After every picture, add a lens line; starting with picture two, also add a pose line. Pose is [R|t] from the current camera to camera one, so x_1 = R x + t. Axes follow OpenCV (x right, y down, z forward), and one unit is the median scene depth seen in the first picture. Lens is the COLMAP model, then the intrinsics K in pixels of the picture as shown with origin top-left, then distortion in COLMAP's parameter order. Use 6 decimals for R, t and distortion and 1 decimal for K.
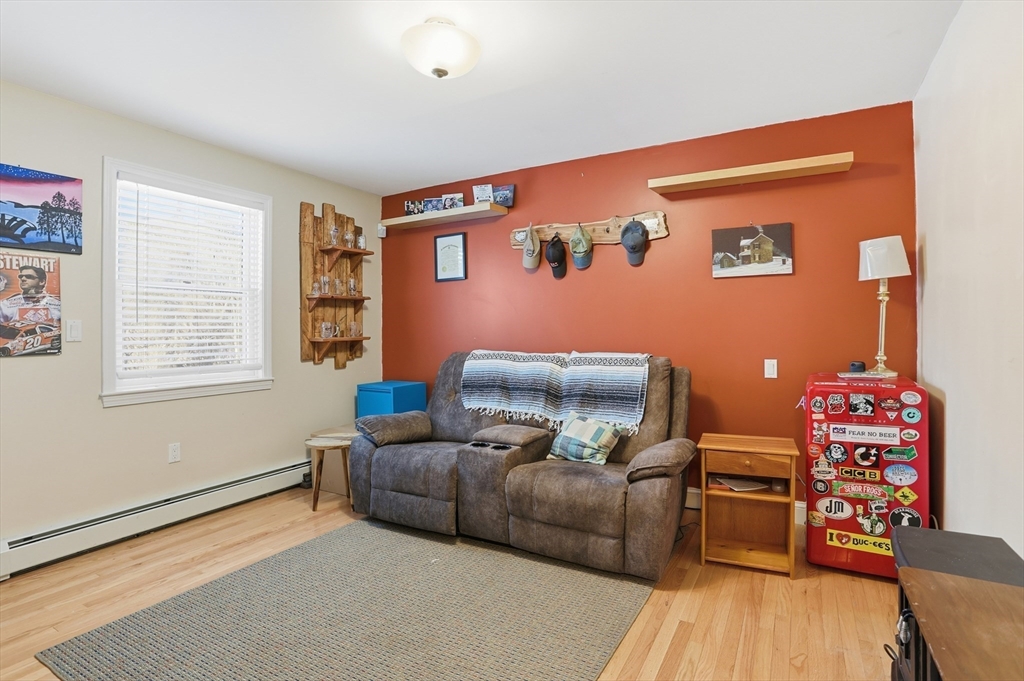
lens RADIAL K [[496.6, 0, 508.0], [0, 496.6, 329.8], [0, 0, 1]] dist [-0.076173, 0.032525]
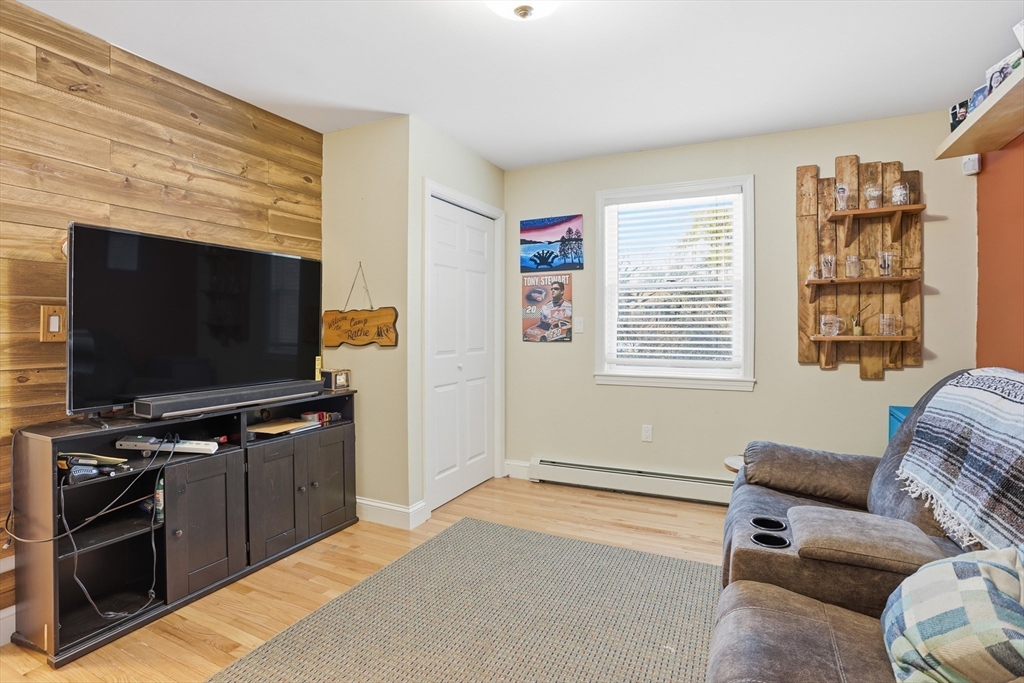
lens RADIAL K [[496.6, 0, 508.0], [0, 496.6, 330.8], [0, 0, 1]] dist [-0.076173, 0.032525]
pose [[0.081156, 0.015238, -0.996585, 0.495060], [-0.001485, 0.999884, 0.015168, -0.002922], [0.996700, 0.000249, 0.081169, 0.665929]]
